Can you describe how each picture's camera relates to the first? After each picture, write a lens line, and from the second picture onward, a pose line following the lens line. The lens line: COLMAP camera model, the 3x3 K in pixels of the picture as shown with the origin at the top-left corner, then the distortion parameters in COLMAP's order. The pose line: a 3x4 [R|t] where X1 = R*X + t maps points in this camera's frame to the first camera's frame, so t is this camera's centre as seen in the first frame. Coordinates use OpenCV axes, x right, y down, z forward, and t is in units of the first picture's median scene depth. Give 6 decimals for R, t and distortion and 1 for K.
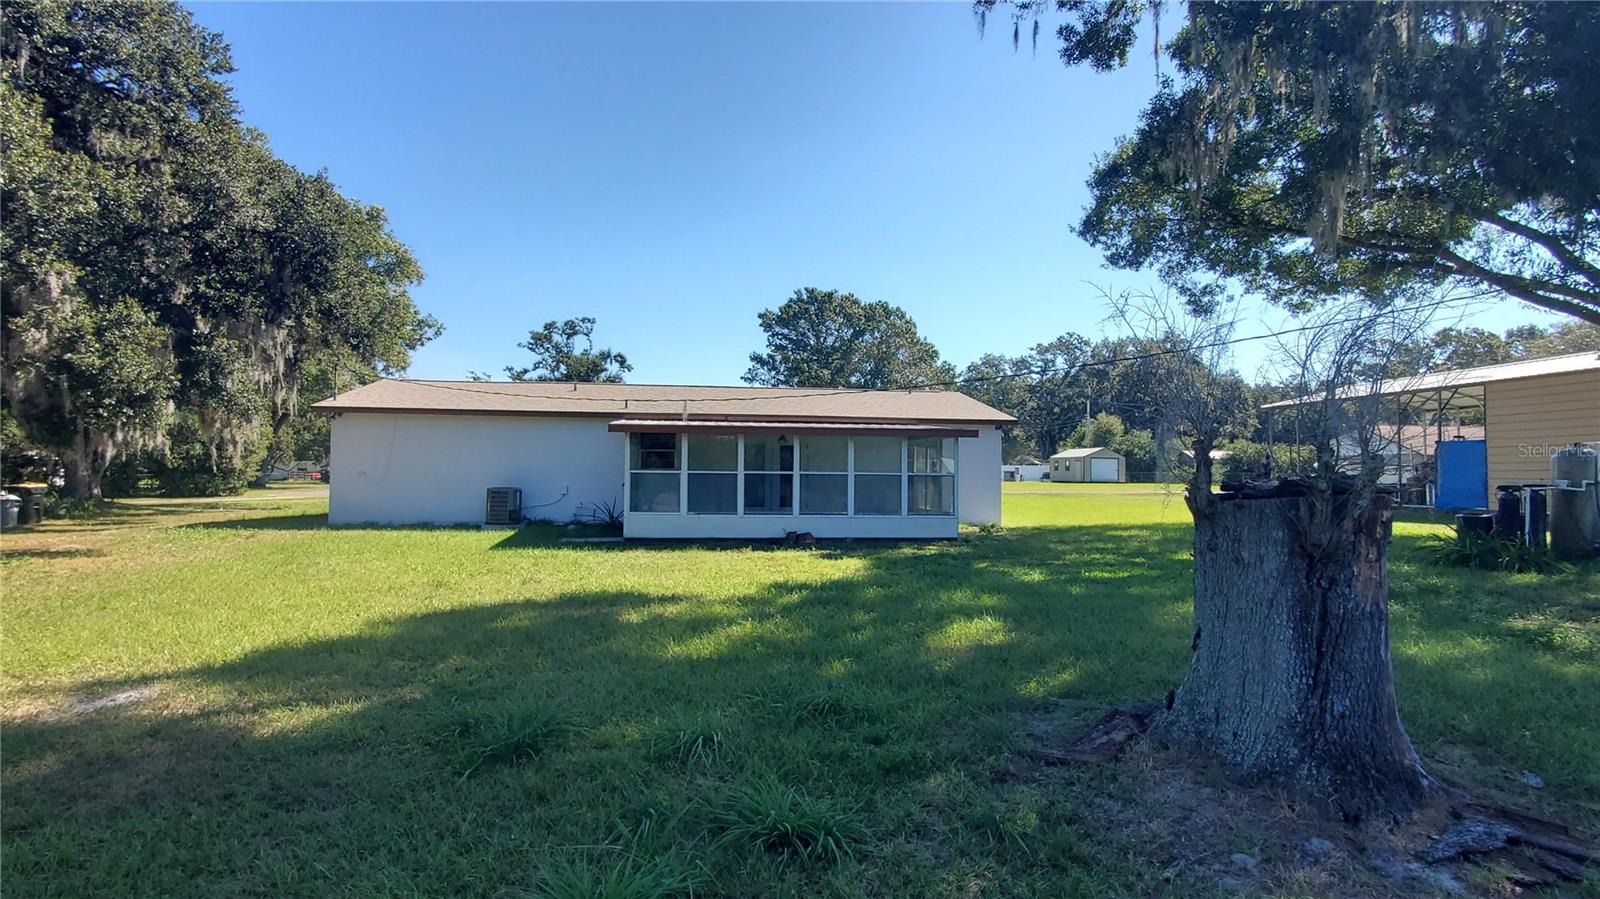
lens RADIAL K [[812.9, 0, 800.0], [0, 812.9, 449.5], [0, 0, 1]] dist [-0.001807, -0.000461]
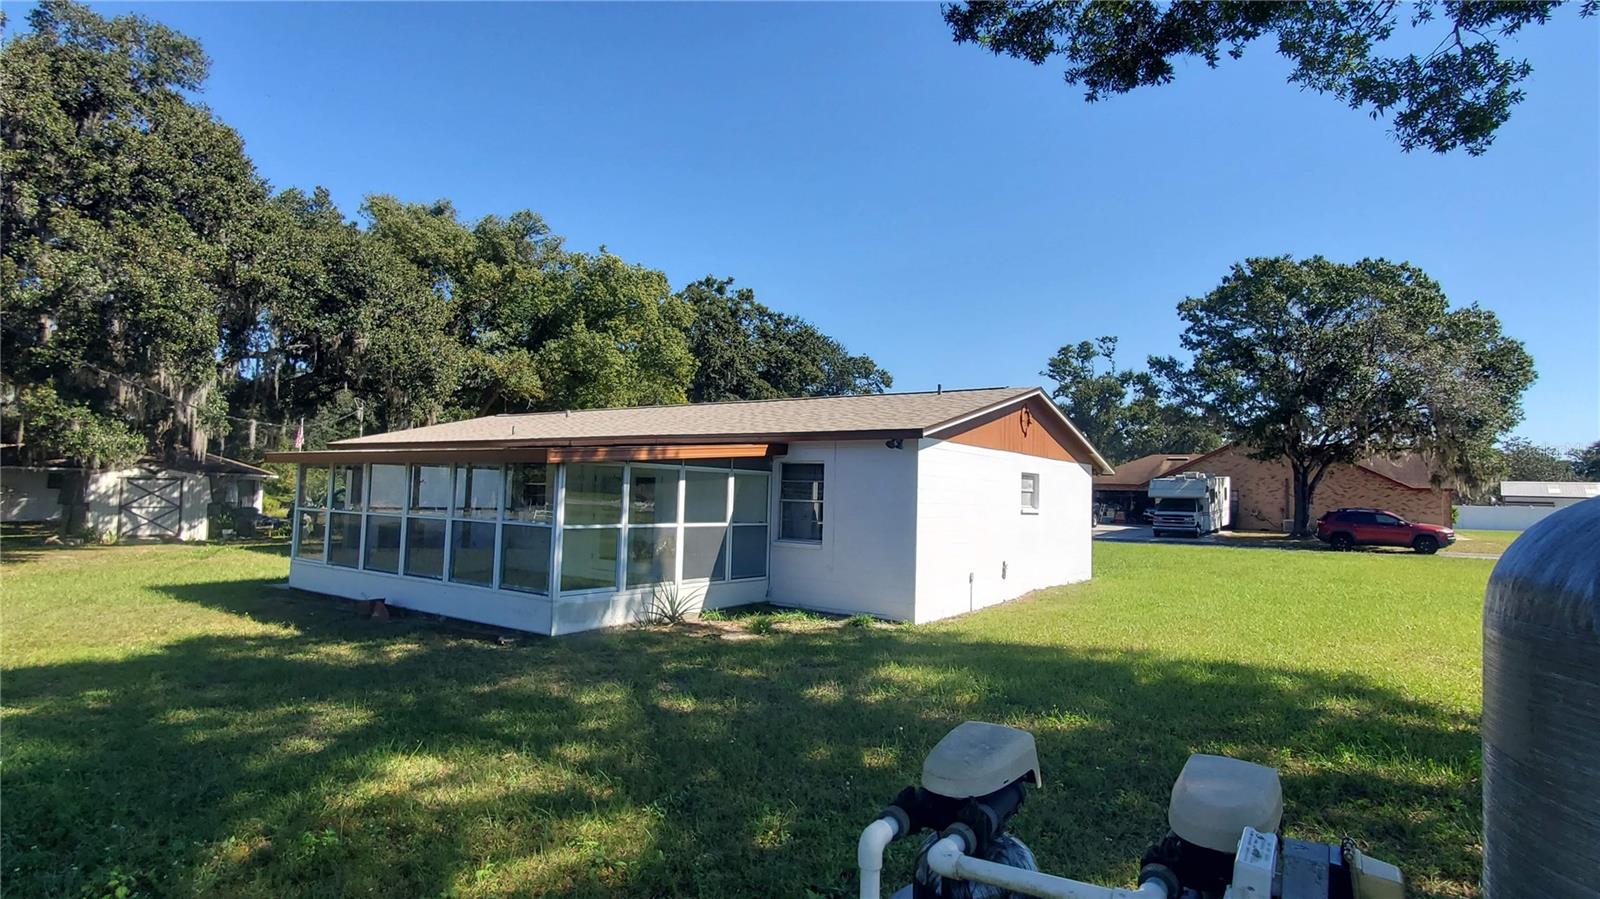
lens RADIAL K [[812.9, 0, 800.0], [0, 812.9, 449.5], [0, 0, 1]] dist [-0.001807, -0.000461]
pose [[0.723726, -0.022822, -0.689710, 0.402545], [-0.003643, 0.999313, -0.036889, -0.010297], [0.690078, 0.029211, 0.723145, 0.425391]]
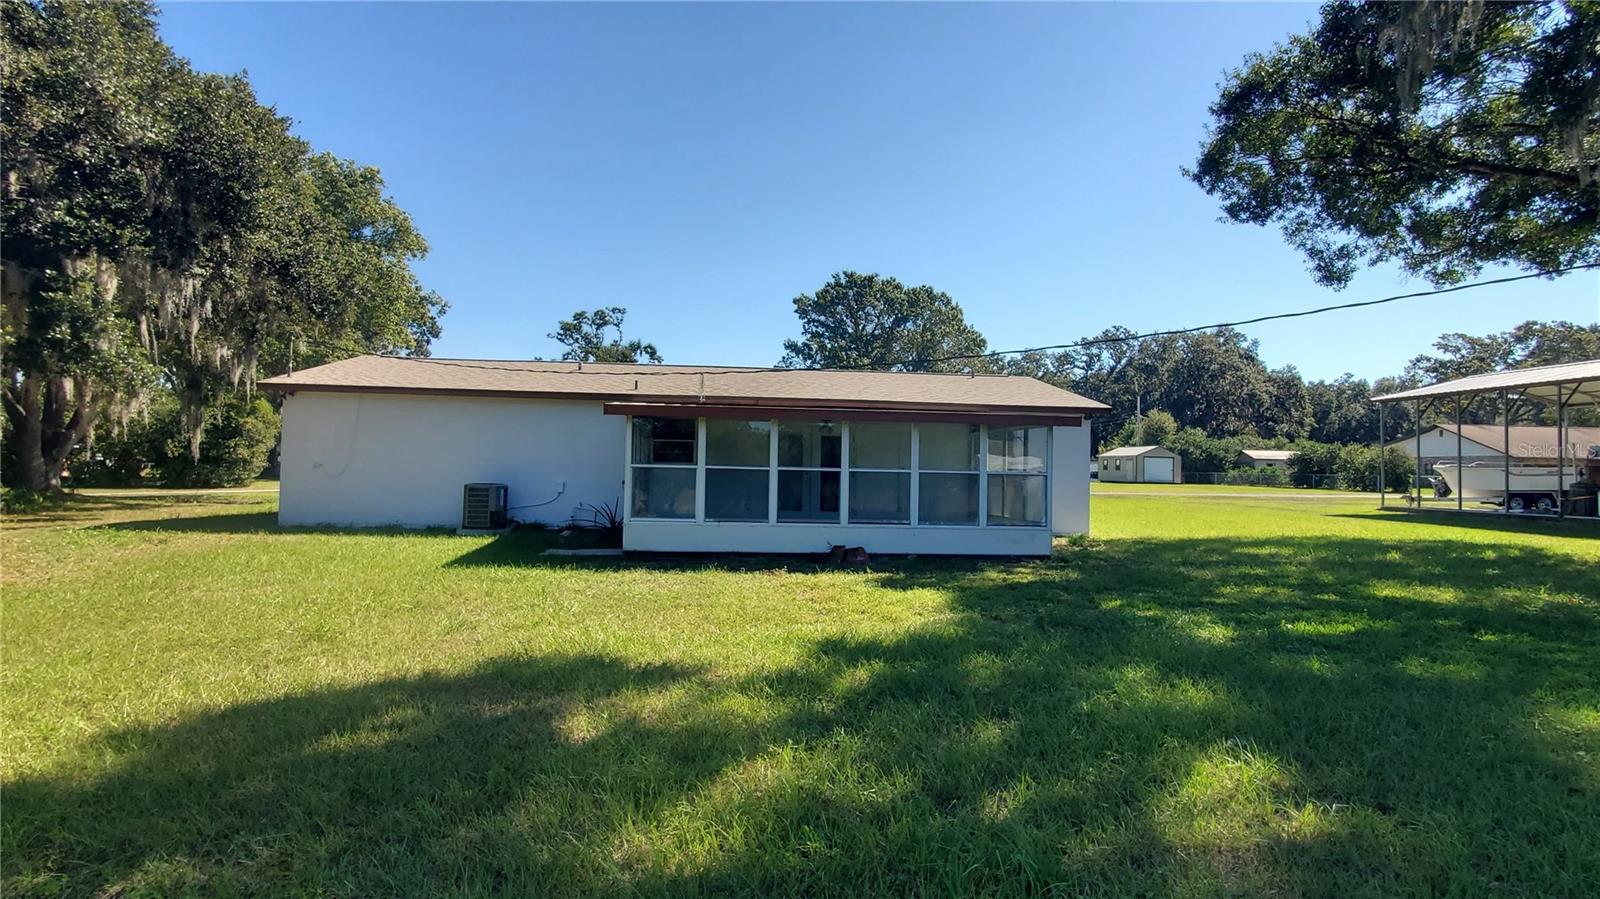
lens RADIAL K [[812.9, 0, 800.0], [0, 812.9, 449.5], [0, 0, 1]] dist [-0.001807, -0.000461]
pose [[0.999167, 0.009901, -0.039579, -0.009196], [-0.009712, 0.999941, 0.004954, 0.003195], [0.039625, -0.004565, 0.999204, 0.120888]]
